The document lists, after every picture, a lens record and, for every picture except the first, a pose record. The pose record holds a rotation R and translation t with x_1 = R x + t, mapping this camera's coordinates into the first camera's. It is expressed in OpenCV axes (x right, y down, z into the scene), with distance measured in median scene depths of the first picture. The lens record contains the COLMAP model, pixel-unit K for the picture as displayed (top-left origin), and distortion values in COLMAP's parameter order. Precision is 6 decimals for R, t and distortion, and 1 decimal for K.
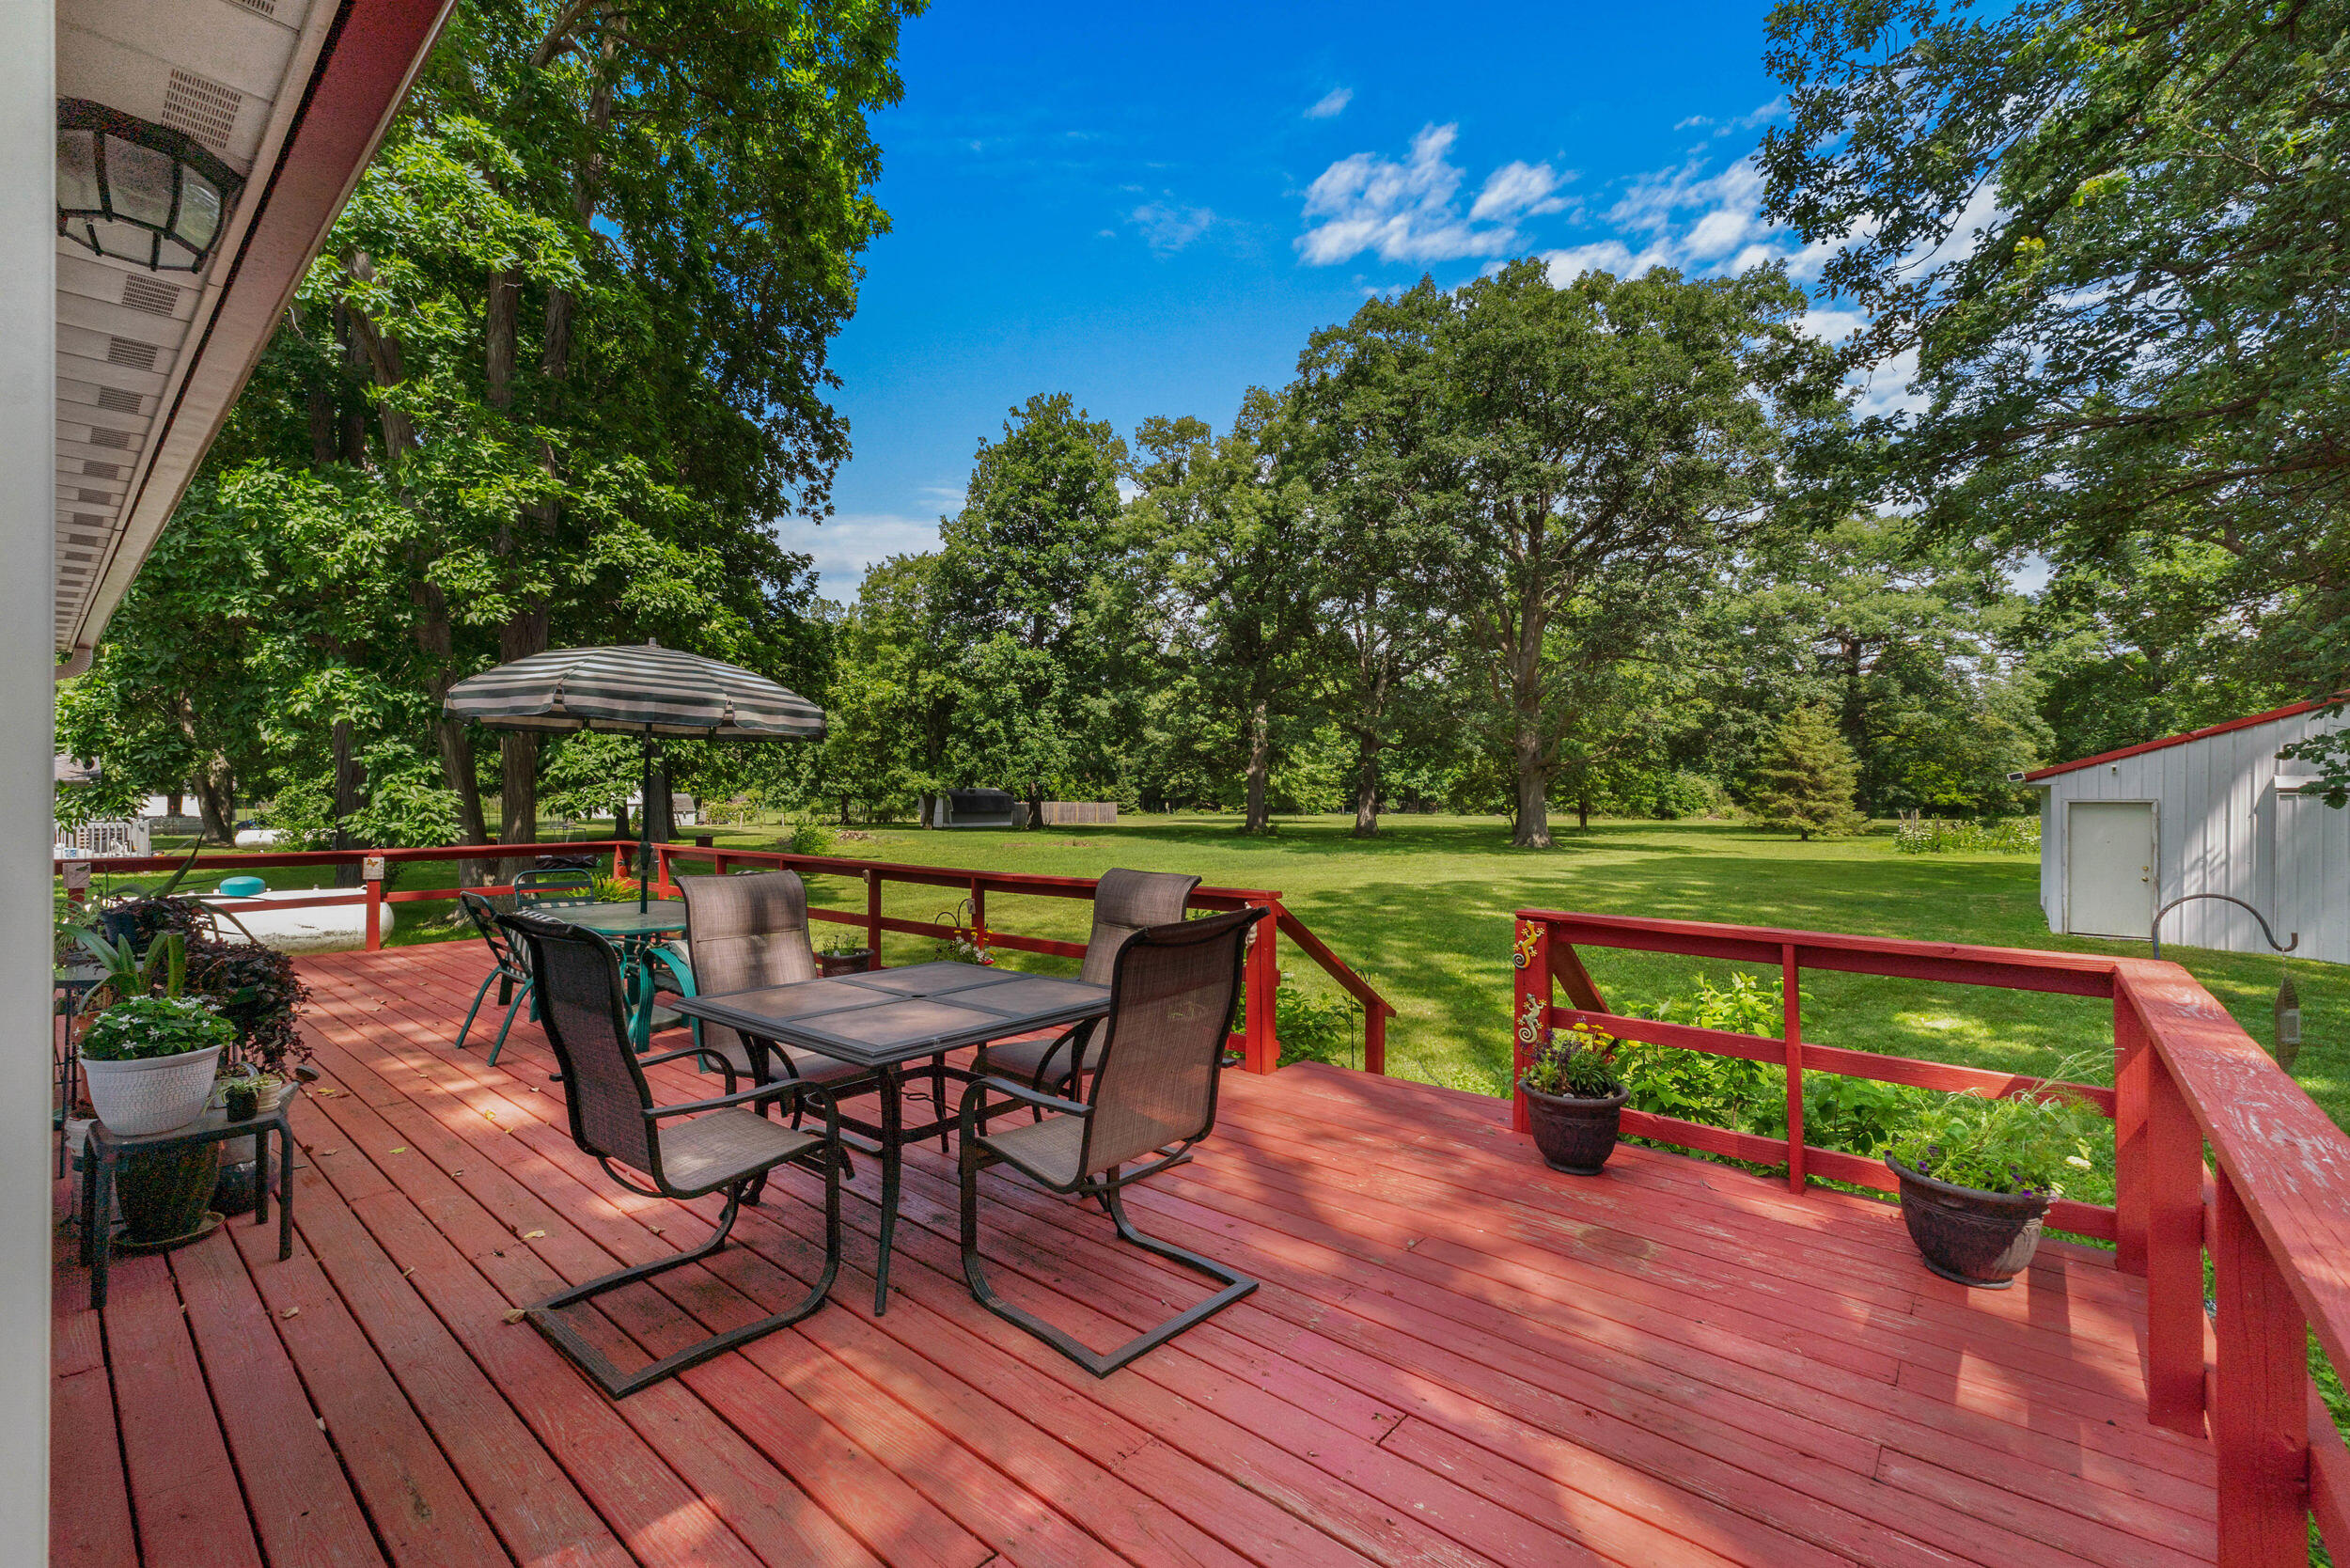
lens RADIAL K [[1015.6, 0, 1151.1], [0, 1015.6, 793.3], [0, 0, 1]] dist [0.007122, -0.001379]
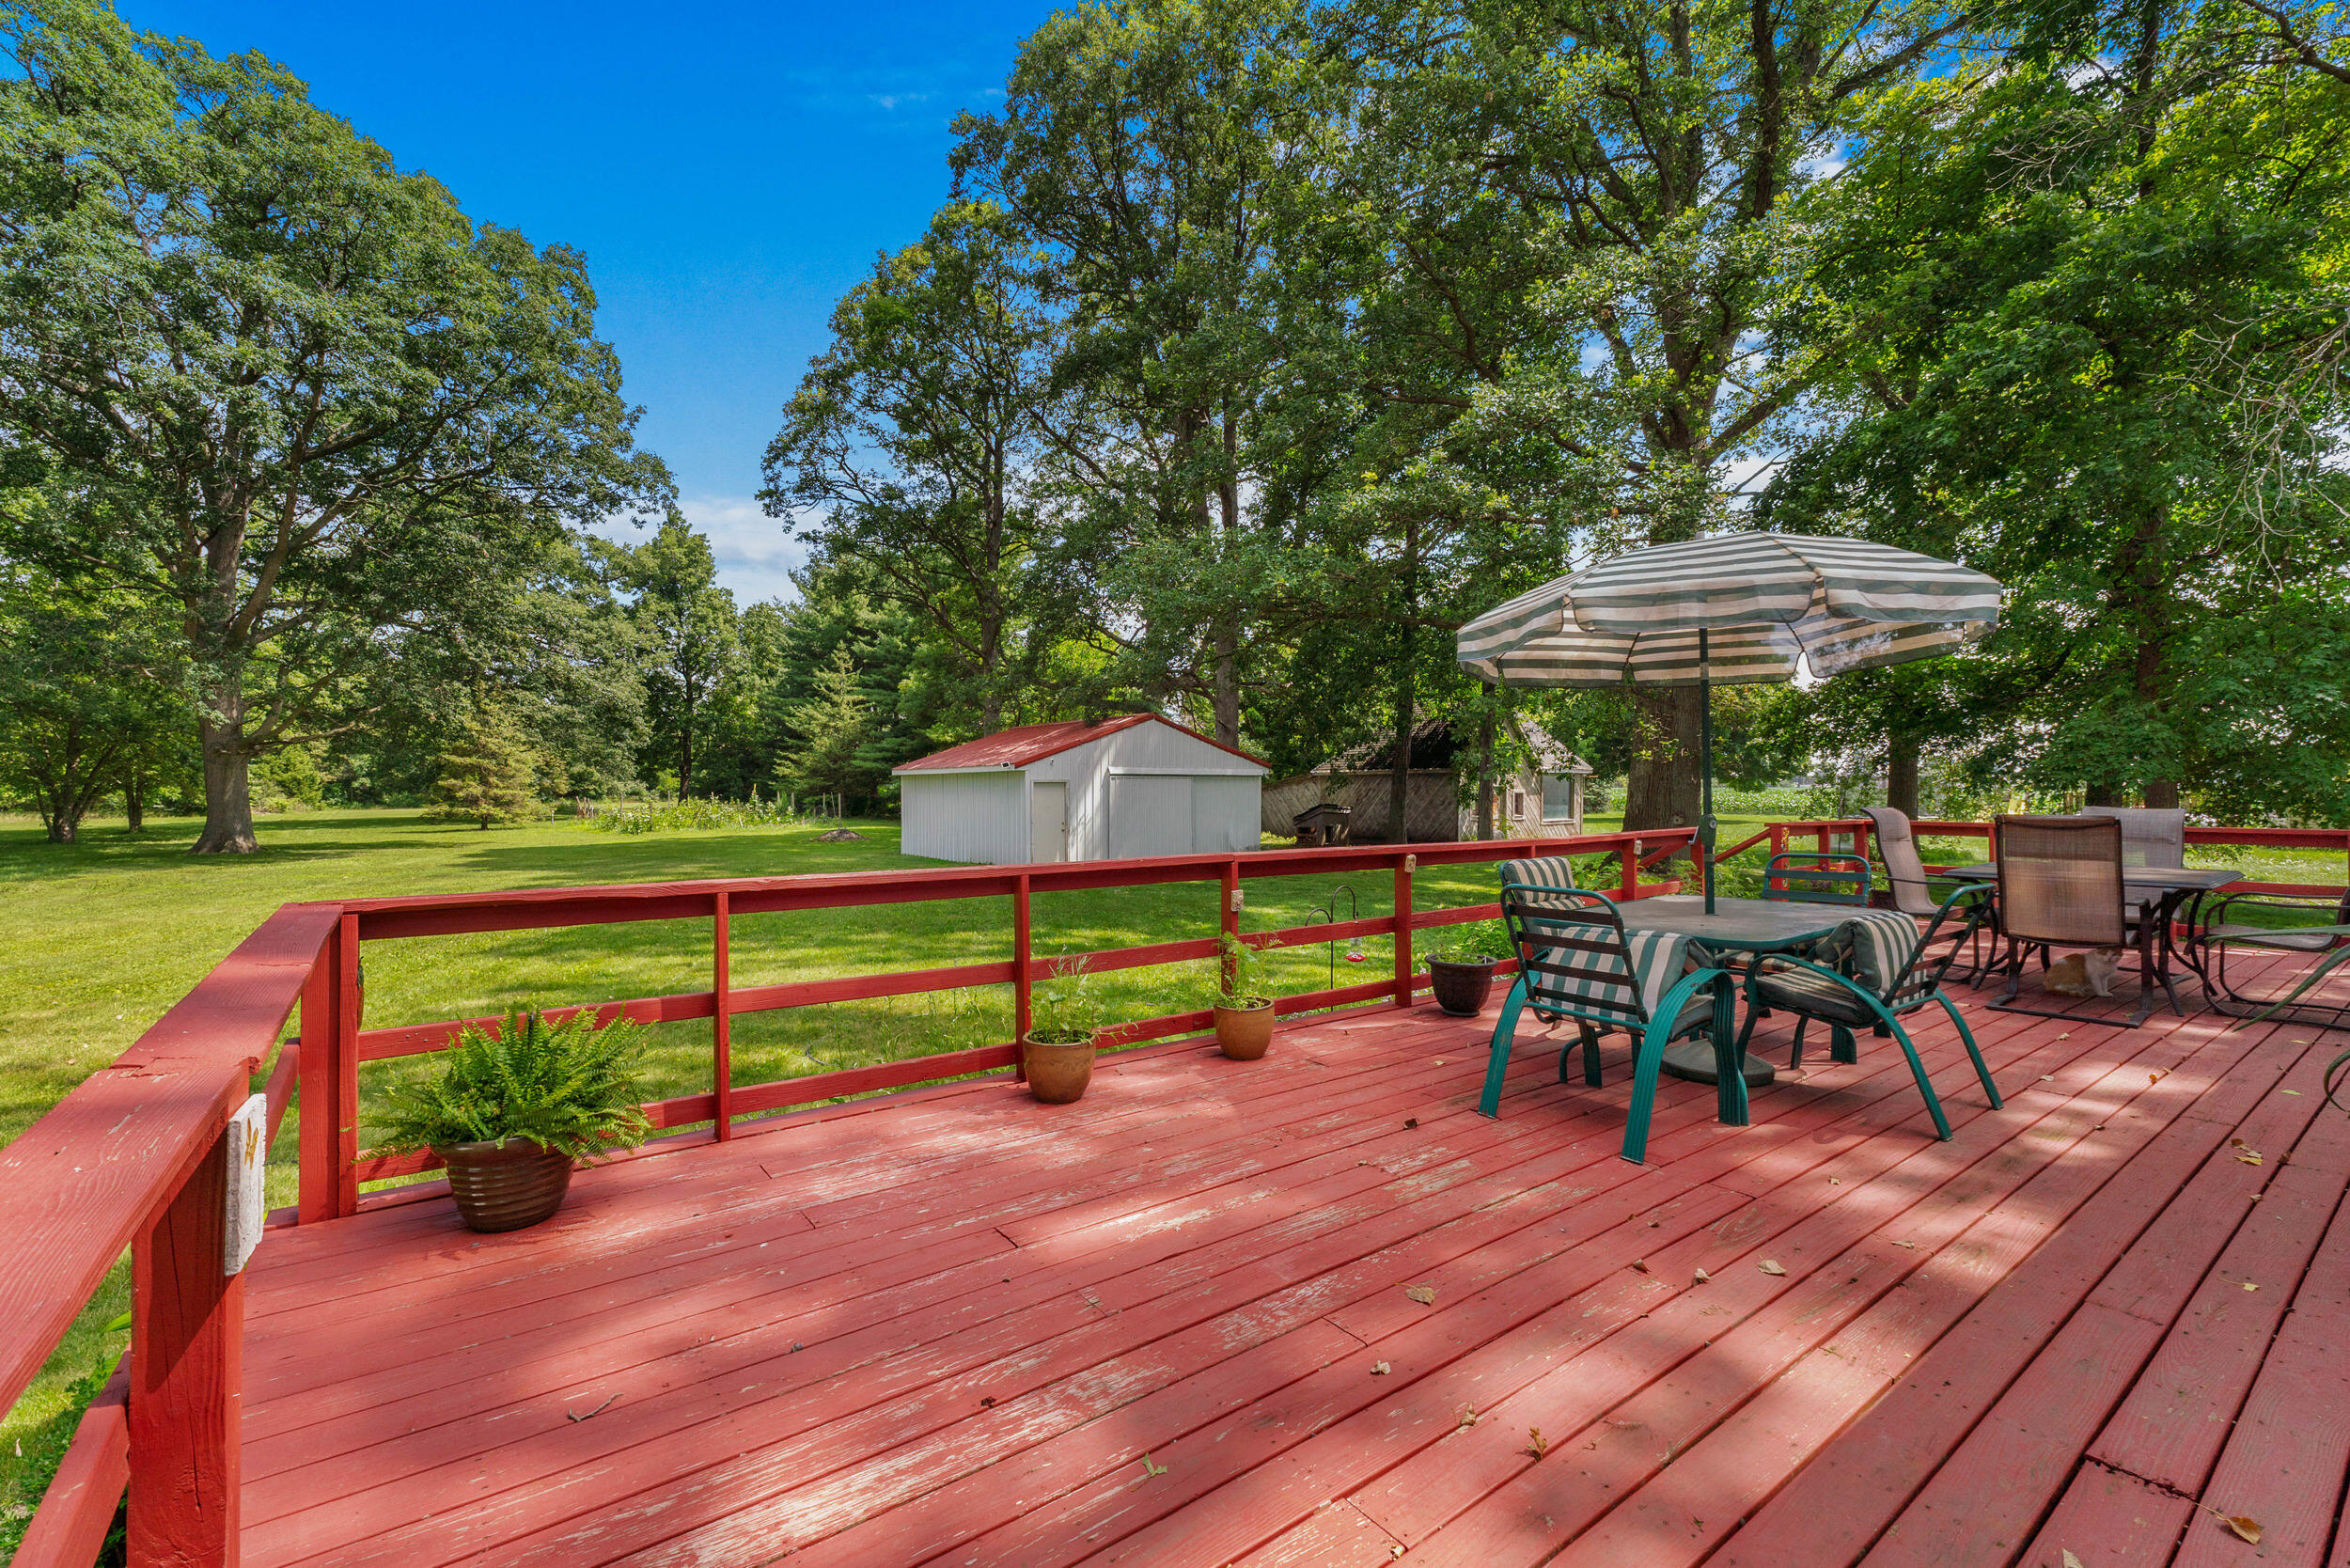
lens RADIAL K [[1015.6, 0, 1165.3], [0, 1015.6, 784.6], [0, 0, 1]] dist [0.007122, -0.001379]
pose [[0.222111, -0.002247, 0.975019, -0.164711], [0.002181, 0.999996, 0.001808, 0.002963], [-0.975019, 0.001725, 0.222115, 0.139639]]
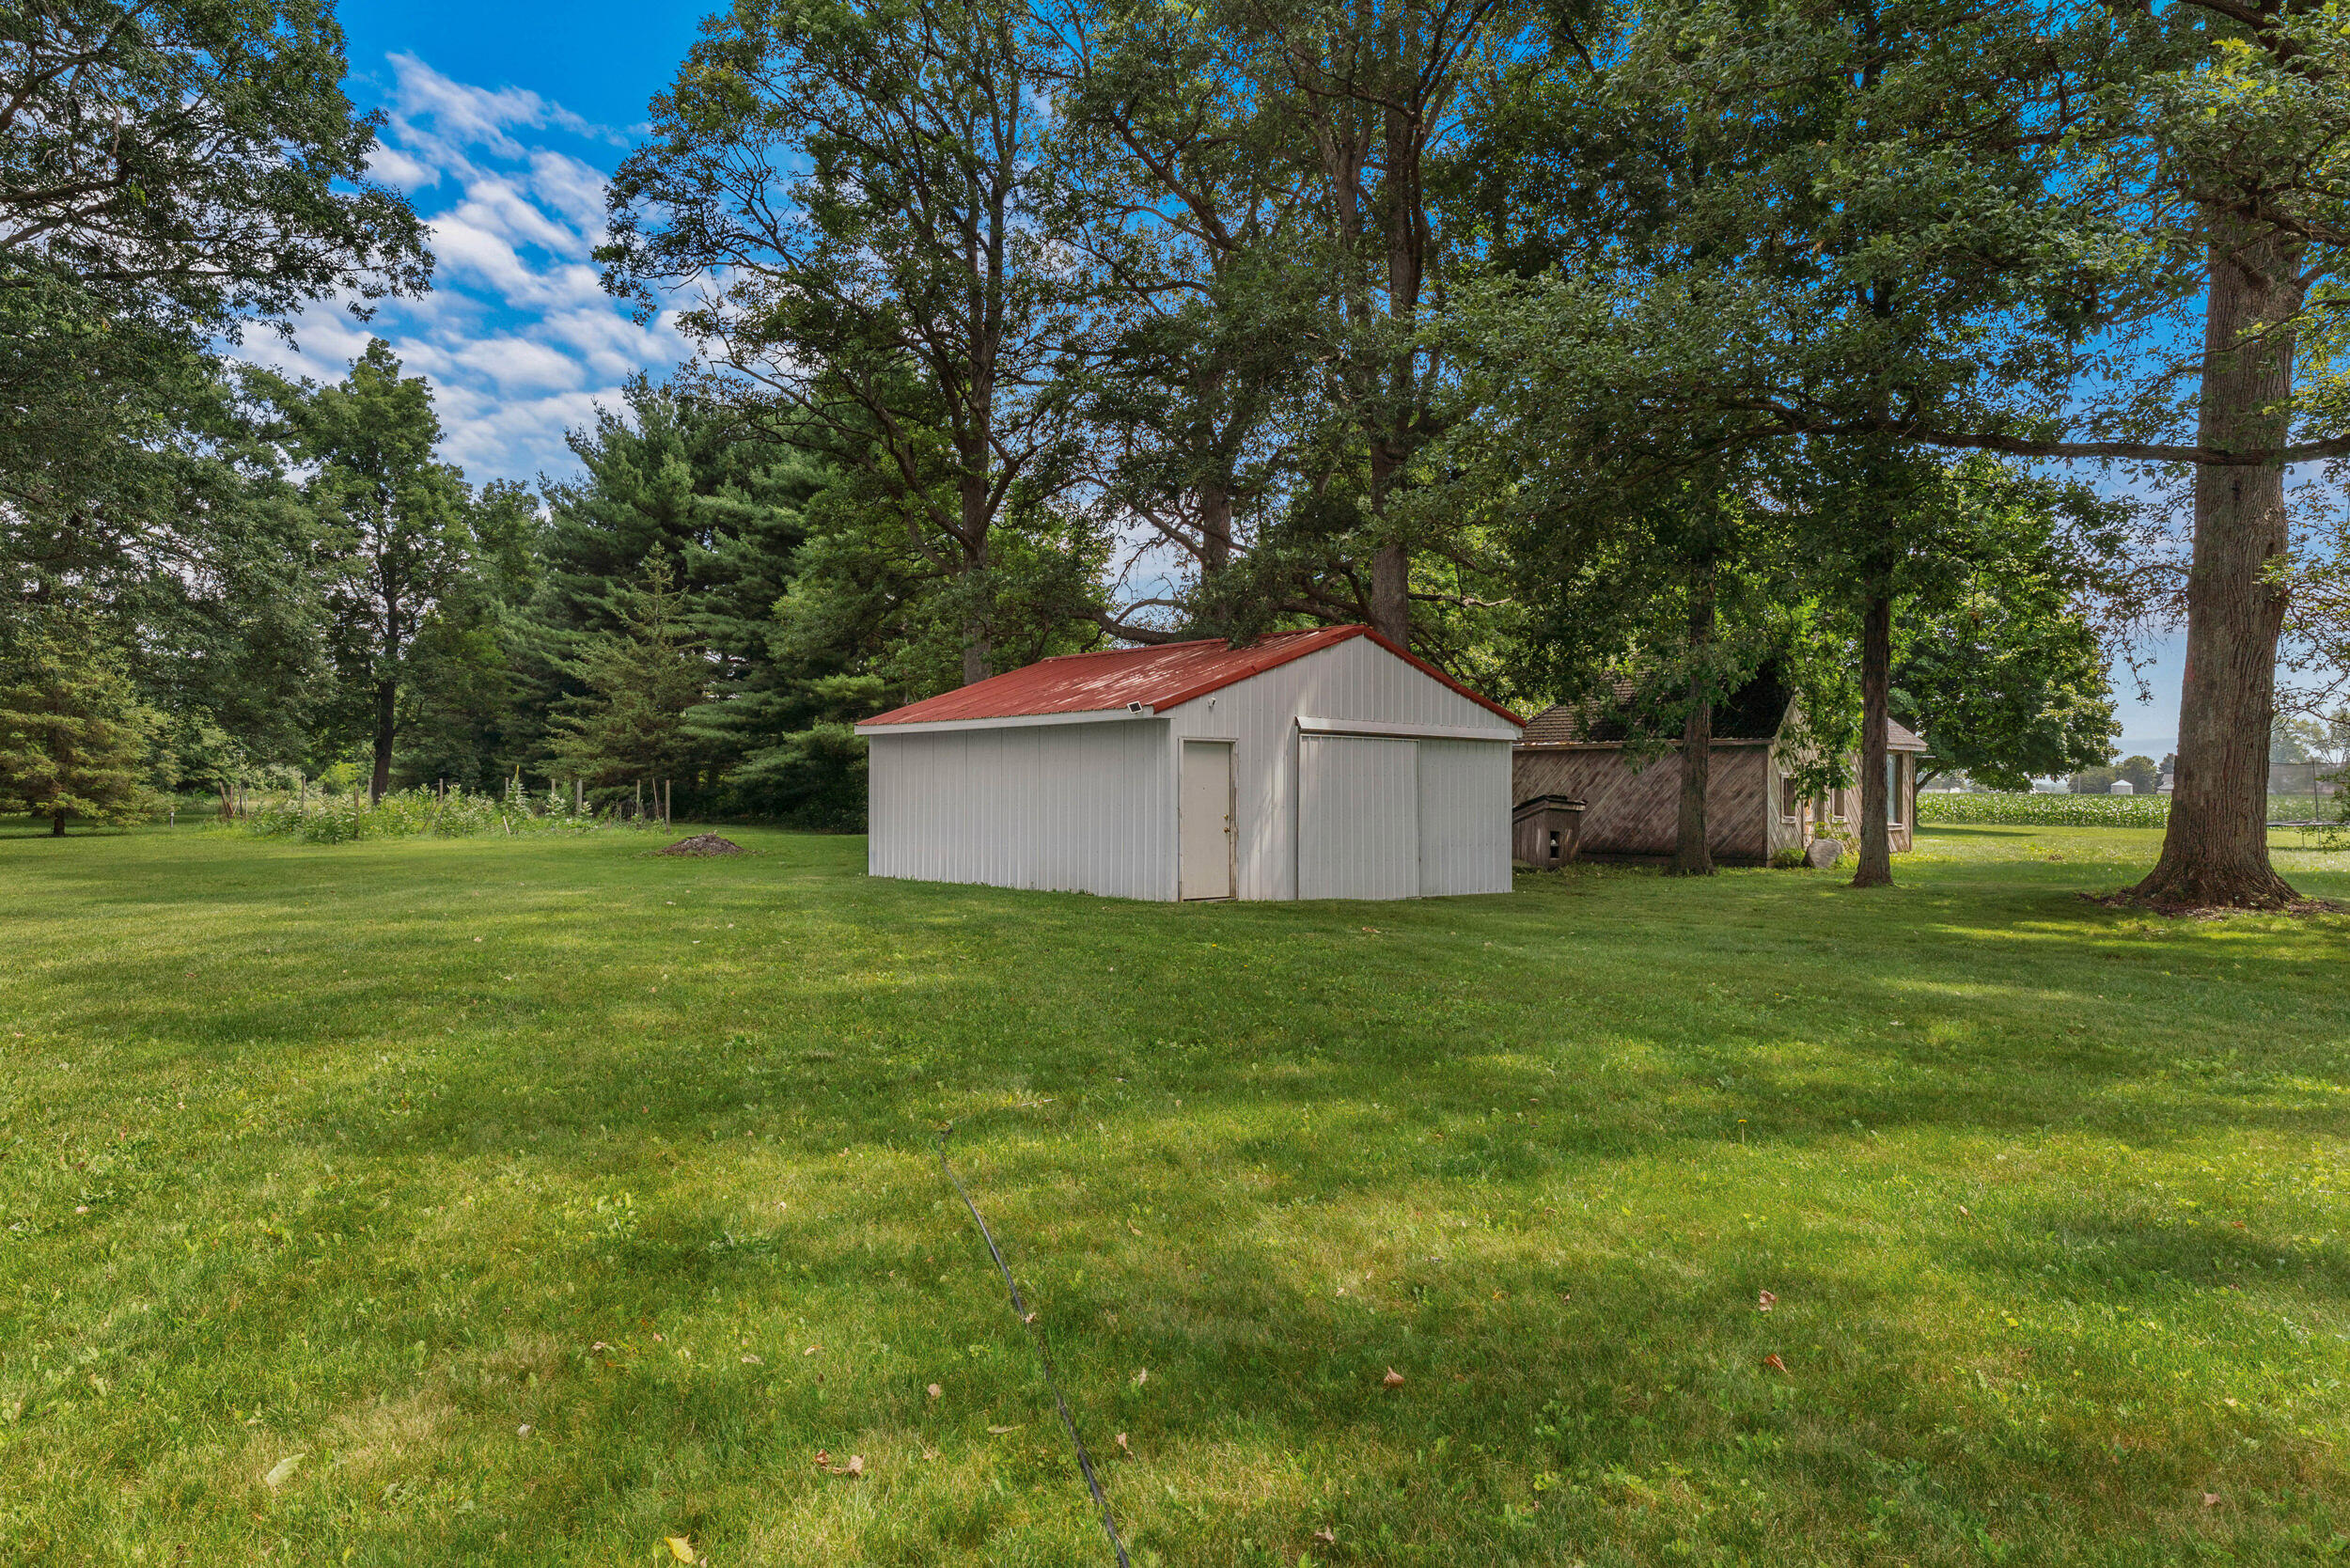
lens RADIAL K [[1421.5, 0, 1163.9], [0, 1421.5, 741.7], [0, 0, 1]] dist [-0.004859, -0.000773]
pose [[0.136827, 0.028962, 0.990172, -0.073777], [-0.004692, 0.999580, -0.028588, 0.012670], [-0.990584, -0.000734, 0.136905, 0.257685]]
